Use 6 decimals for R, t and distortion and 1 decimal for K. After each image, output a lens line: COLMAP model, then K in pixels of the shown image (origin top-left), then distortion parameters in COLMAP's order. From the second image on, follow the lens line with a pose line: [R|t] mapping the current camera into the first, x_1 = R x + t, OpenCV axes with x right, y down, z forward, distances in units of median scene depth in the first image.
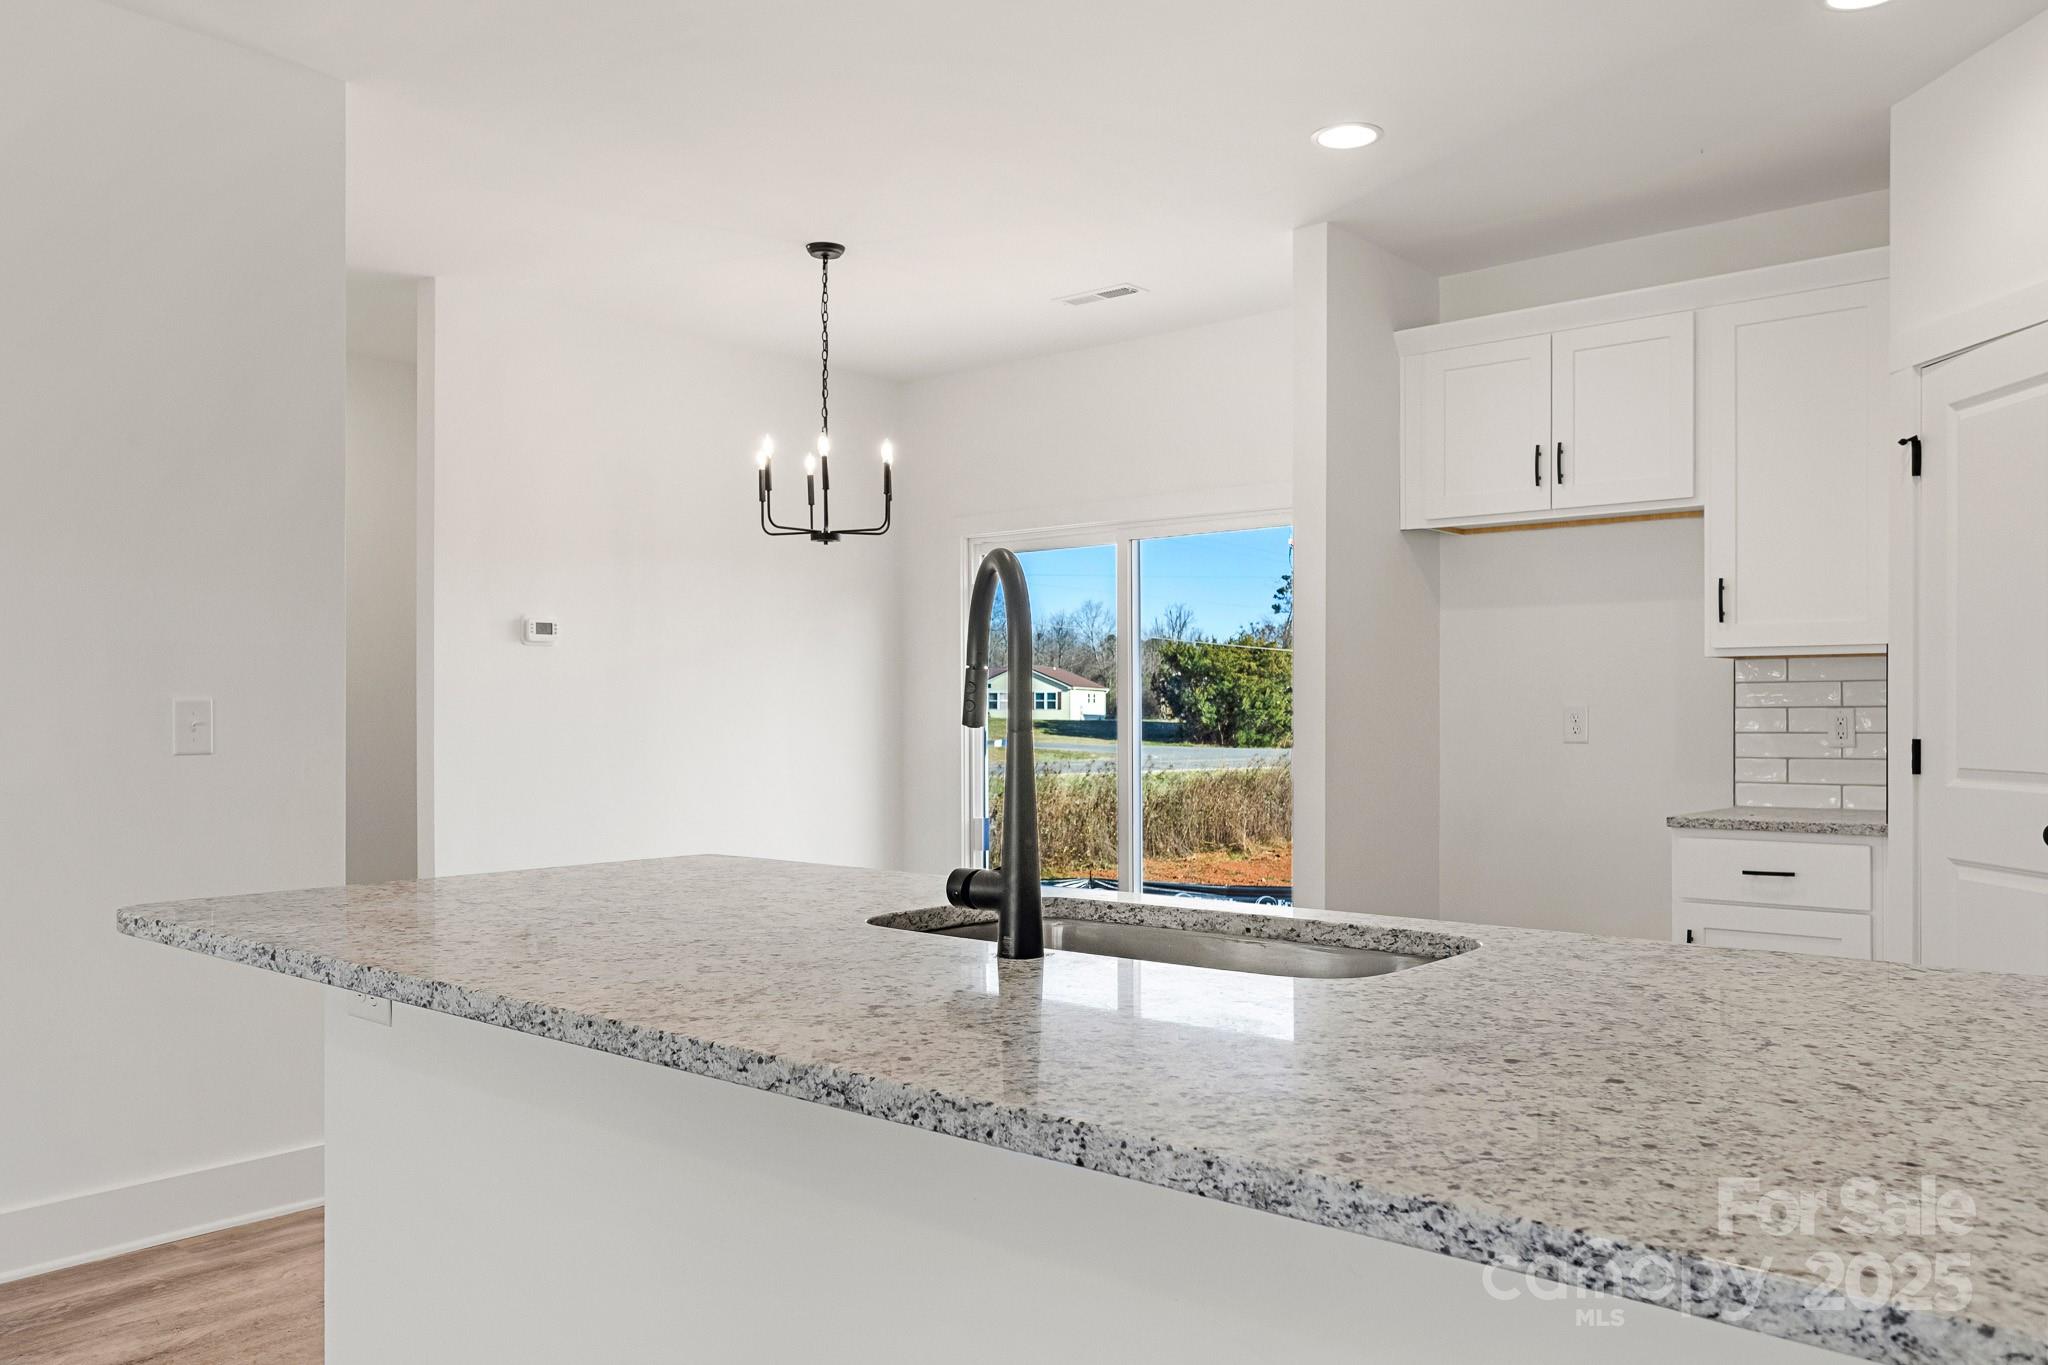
lens RADIAL K [[1531.7, 0, 1019.0], [0, 1531.7, 695.8], [0, 0, 1]] dist [0.007782, 0.003631]
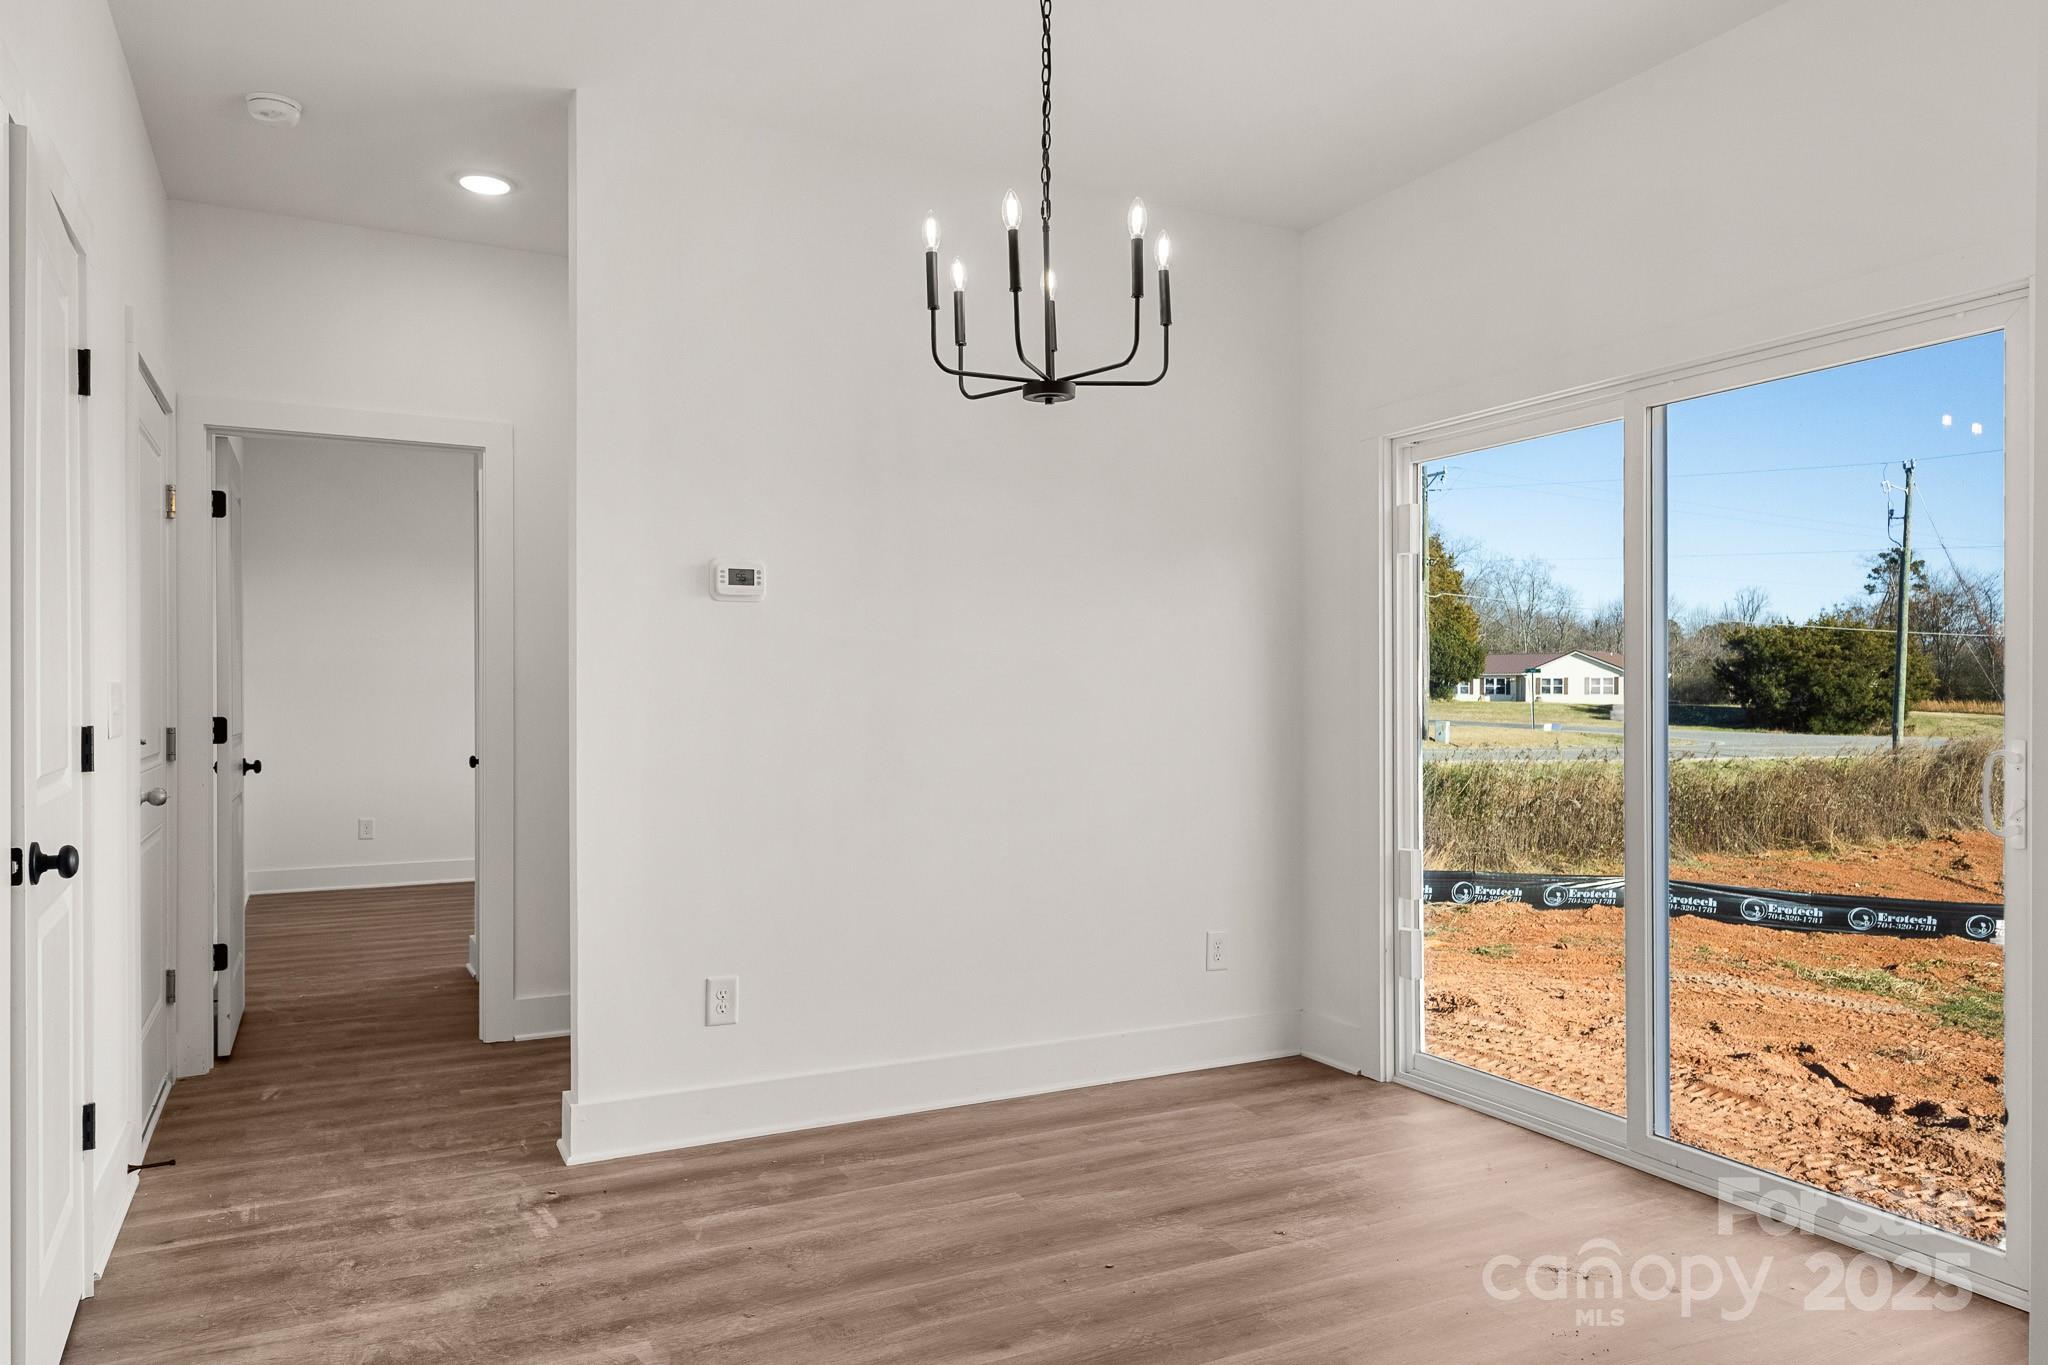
lens RADIAL K [[1347.5, 0, 1024.0], [0, 1347.5, 682.5], [0, 0, 1]] dist [0.011749, 0.003412]
pose [[0.925607, -0.004106, -0.378463, 0.008621], [0.004087, 0.999991, -0.000855, 0.001093], [0.378464, -0.000755, 0.925616, 0.078420]]
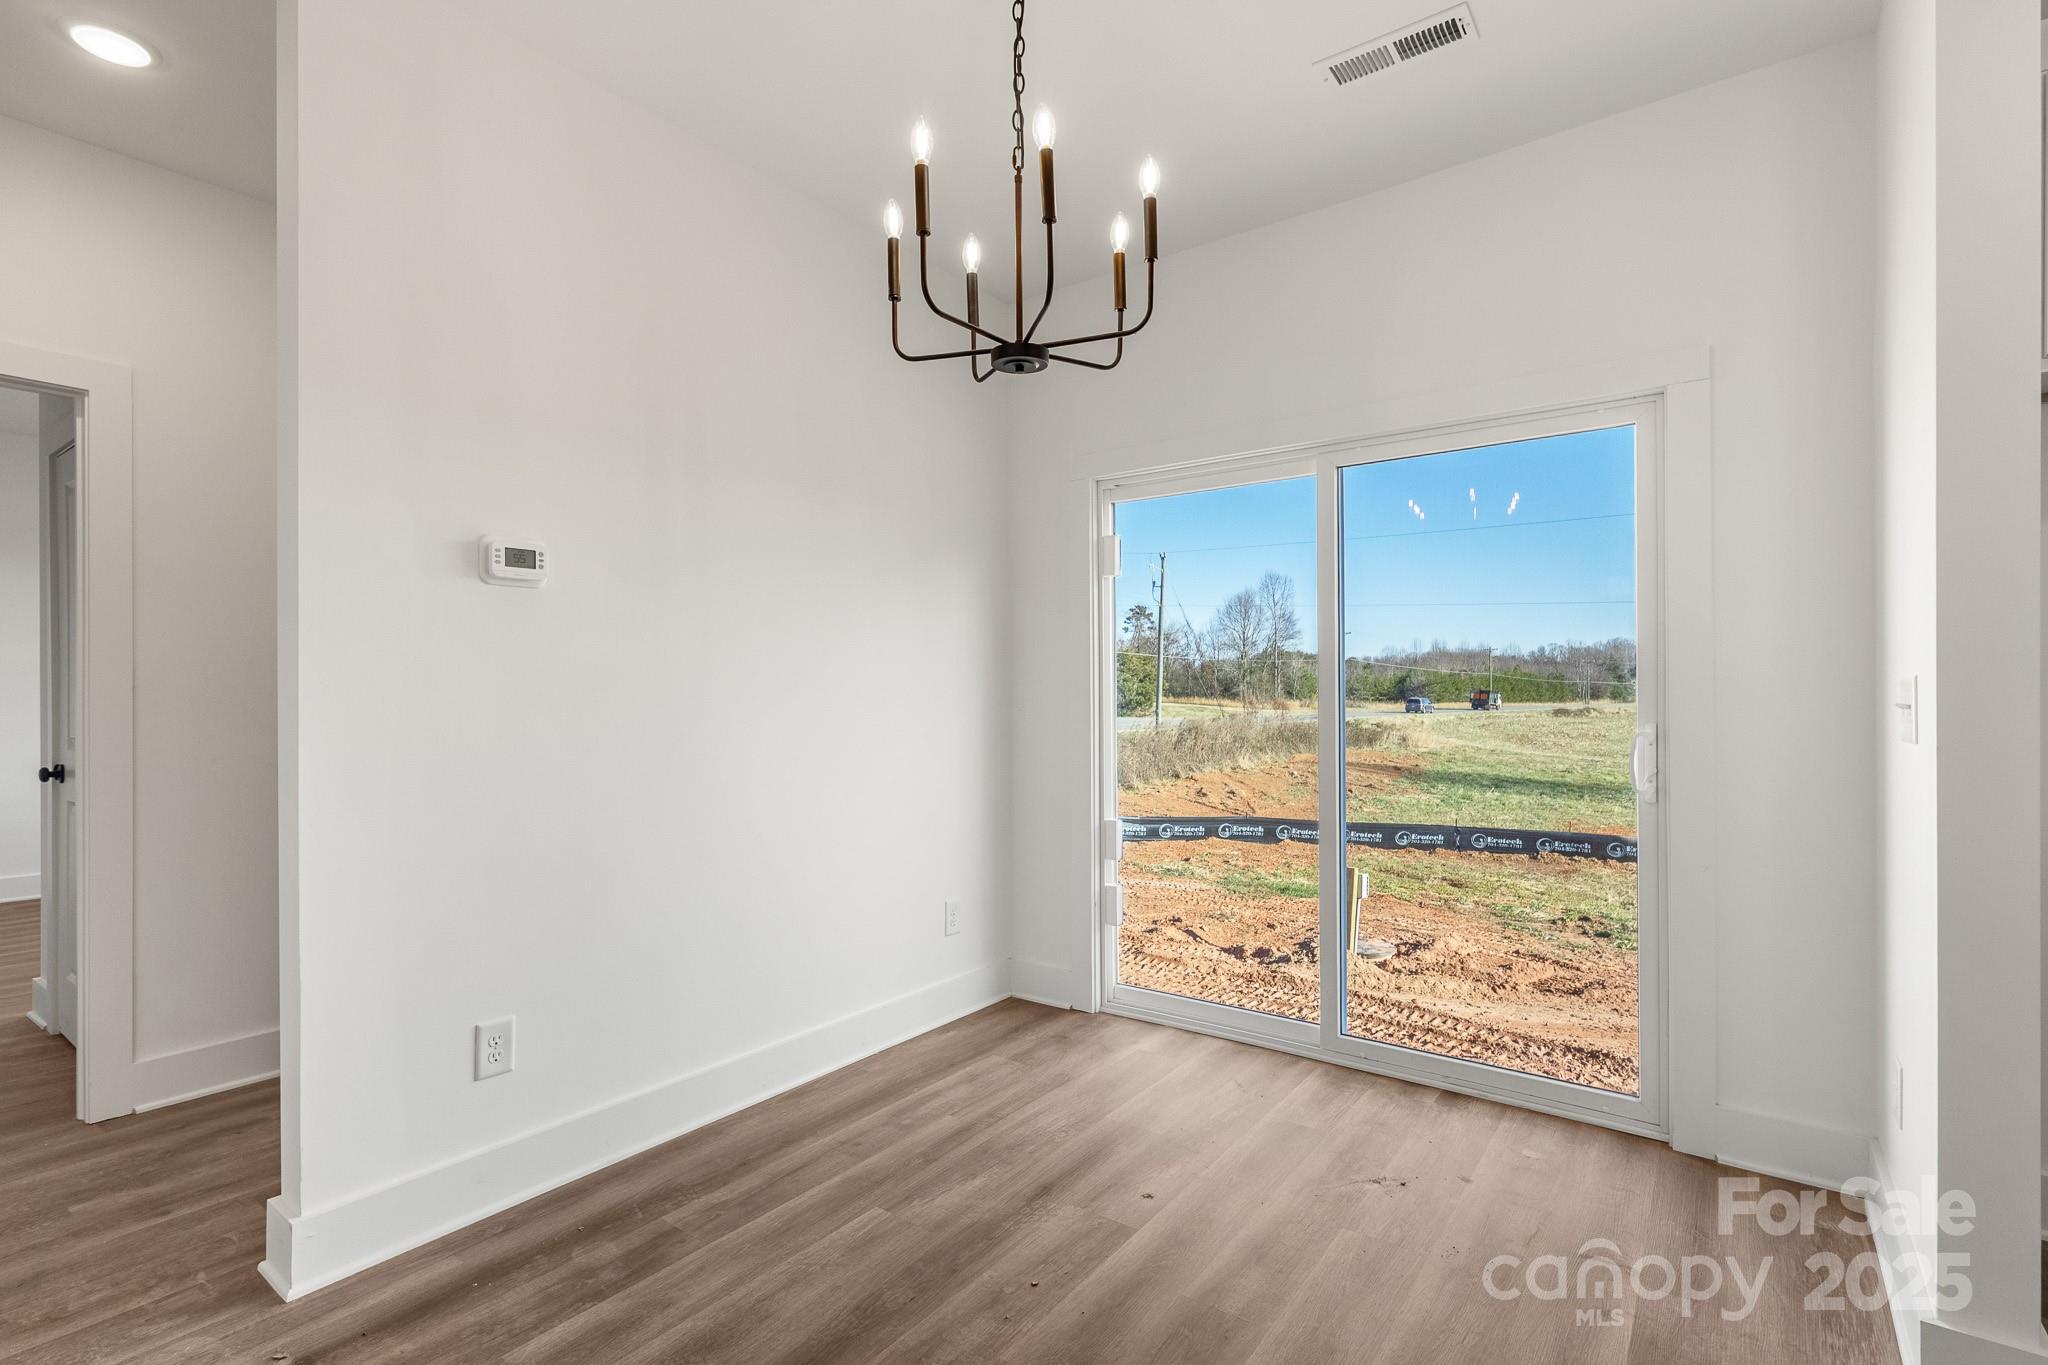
lens RADIAL K [[947.9, 0, 1024.0], [0, 947.9, 682.5], [0, 0, 1]] dist [0.001568, -0.000054]
pose [[0.997518, -0.003054, 0.070340, -0.022211], [0.003199, 0.999993, -0.001938, 0.001384], [-0.070334, 0.002159, 0.997521, 0.100824]]
